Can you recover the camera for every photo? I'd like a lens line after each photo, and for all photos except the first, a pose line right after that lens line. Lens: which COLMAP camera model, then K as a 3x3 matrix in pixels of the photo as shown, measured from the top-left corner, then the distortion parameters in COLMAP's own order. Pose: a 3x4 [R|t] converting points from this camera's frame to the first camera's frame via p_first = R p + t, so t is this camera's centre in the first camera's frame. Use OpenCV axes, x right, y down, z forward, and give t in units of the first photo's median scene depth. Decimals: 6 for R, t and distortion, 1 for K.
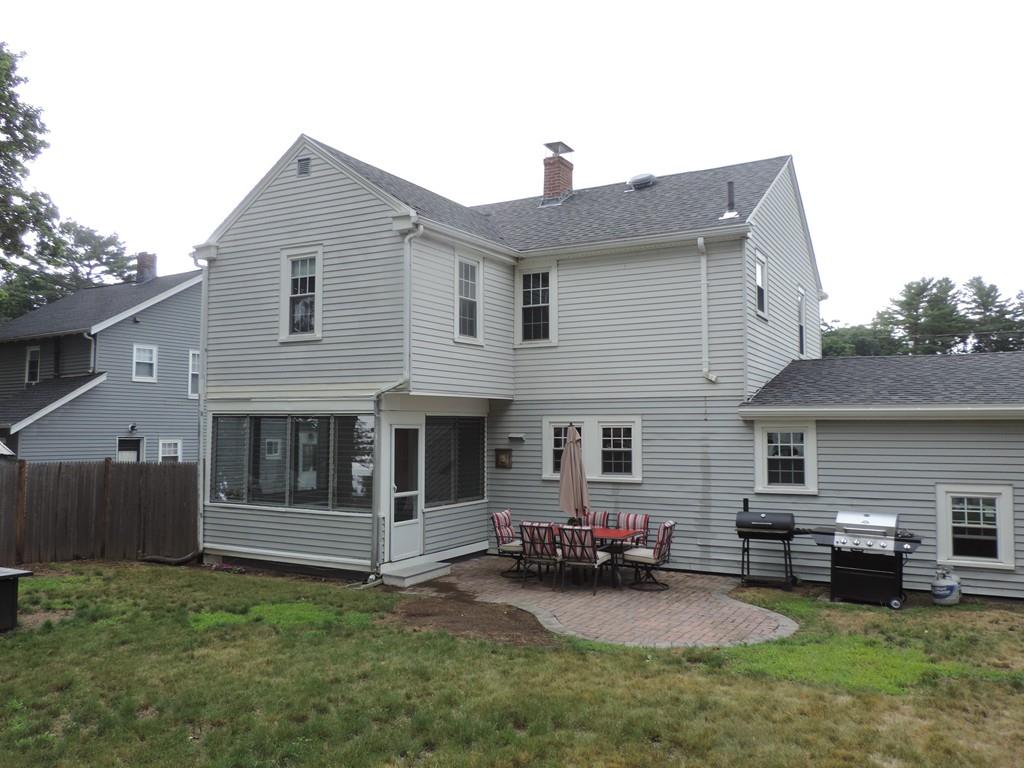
lens RADIAL K [[815.1, 0, 512.5], [0, 815.1, 385.1], [0, 0, 1]] dist [0.000465, -0.001937]
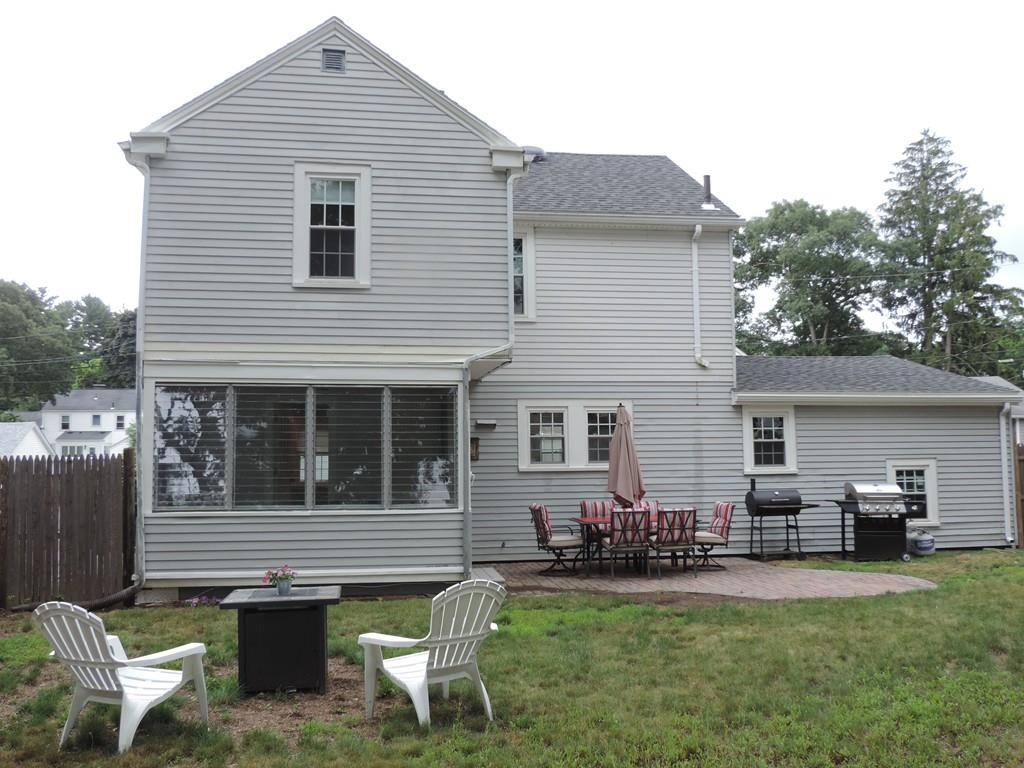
lens RADIAL K [[973.8, 0, 511.9], [0, 973.8, 381.5], [0, 0, 1]] dist [-0.010604, 0.000000]
pose [[0.787624, 0.039236, 0.614906, -0.688208], [-0.024413, 0.999174, -0.032485, 0.058632], [-0.615673, 0.010575, 0.787931, 0.191736]]
